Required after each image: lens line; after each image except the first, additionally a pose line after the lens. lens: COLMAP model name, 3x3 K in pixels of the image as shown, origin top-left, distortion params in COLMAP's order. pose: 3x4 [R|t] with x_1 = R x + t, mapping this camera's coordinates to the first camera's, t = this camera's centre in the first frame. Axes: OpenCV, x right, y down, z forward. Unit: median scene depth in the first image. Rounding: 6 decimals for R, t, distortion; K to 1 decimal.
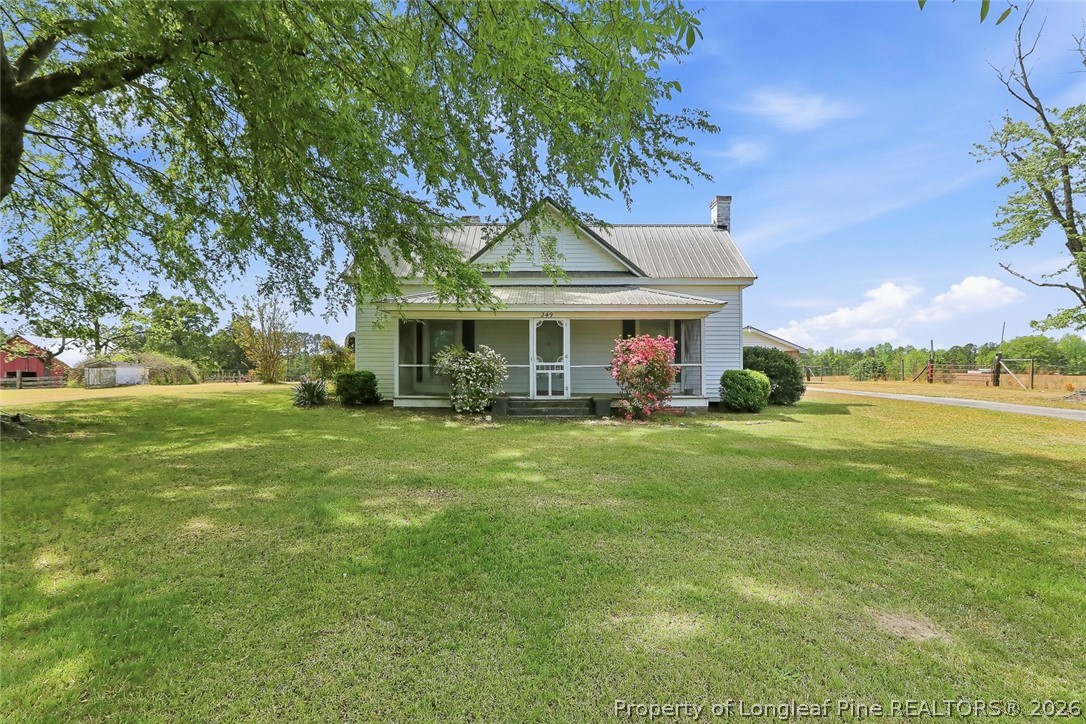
lens RADIAL K [[491.1, 0, 539.3], [0, 491.1, 360.2], [0, 0, 1]] dist [-0.002045, 0.000001]
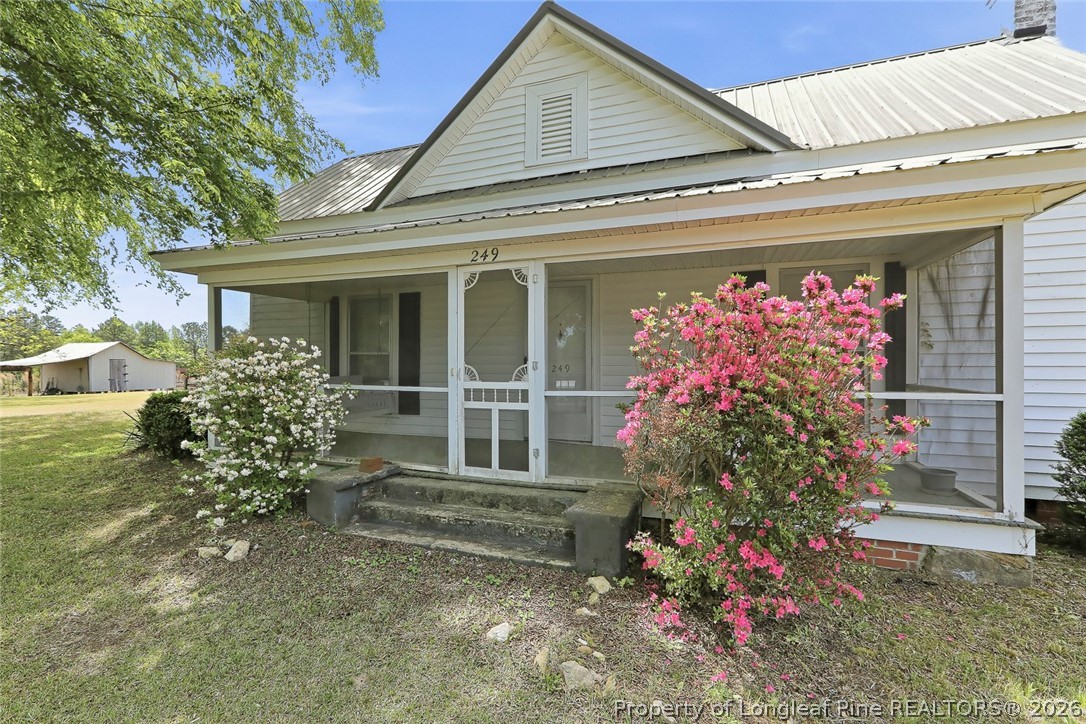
lens RADIAL K [[491.1, 0, 539.3], [0, 491.1, 360.2], [0, 0, 1]] dist [-0.002045, 0.000001]
pose [[0.938834, -0.001543, -0.344367, 0.183605], [0.004432, 0.999961, 0.007603, -0.014457], [0.344342, -0.008664, 0.938804, 0.656704]]
